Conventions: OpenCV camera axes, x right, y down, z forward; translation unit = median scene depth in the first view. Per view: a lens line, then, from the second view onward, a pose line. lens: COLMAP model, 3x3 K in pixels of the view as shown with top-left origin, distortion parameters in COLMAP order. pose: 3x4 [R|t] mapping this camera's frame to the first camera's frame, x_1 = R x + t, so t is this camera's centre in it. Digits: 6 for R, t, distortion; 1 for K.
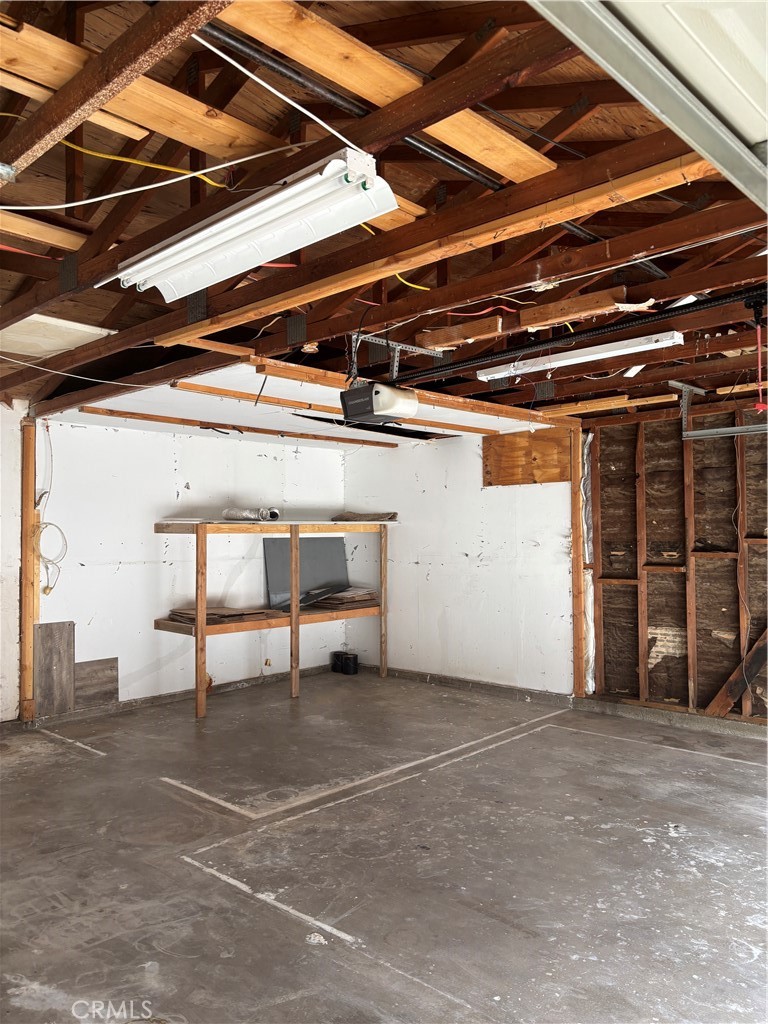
lens RADIAL K [[777.9, 0, 366.7], [0, 777.9, 513.4], [0, 0, 1]] dist [0.033614, -0.044050]
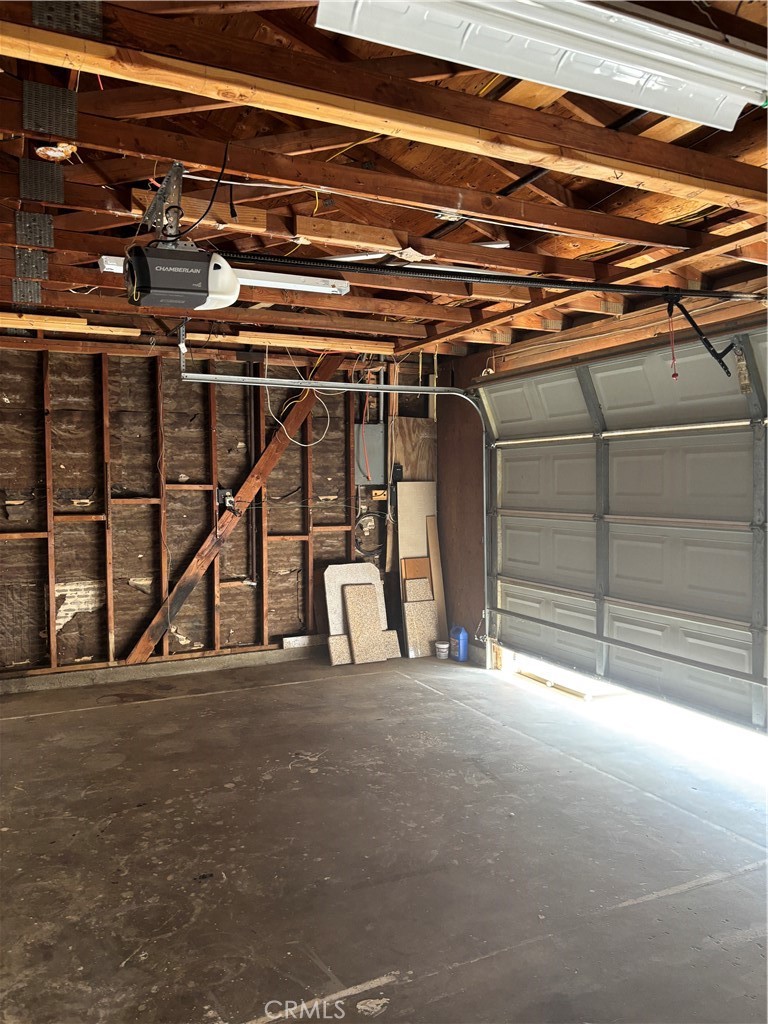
lens RADIAL K [[777.9, 0, 384.4], [0, 777.9, 518.2], [0, 0, 1]] dist [0.033614, -0.044050]
pose [[0.341505, -0.036279, 0.939180, -0.401369], [-0.023455, 0.998615, 0.047104, 0.022645], [-0.939587, -0.038114, 0.340181, 0.403707]]
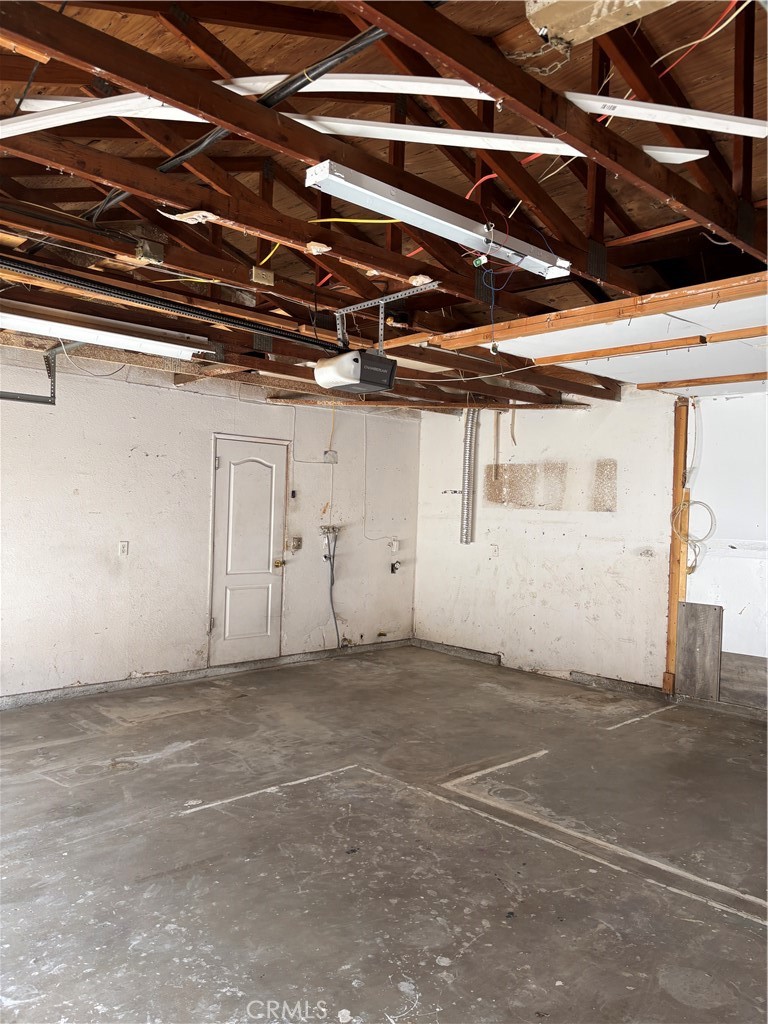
lens RADIAL K [[777.9, 0, 386.3], [0, 777.9, 511.8], [0, 0, 1]] dist [0.033614, -0.044050]
pose [[-0.041755, 0.014734, -0.999019, 0.680436], [0.001141, 0.999891, 0.014699, 0.010912], [0.999127, -0.000526, -0.041767, 0.746725]]
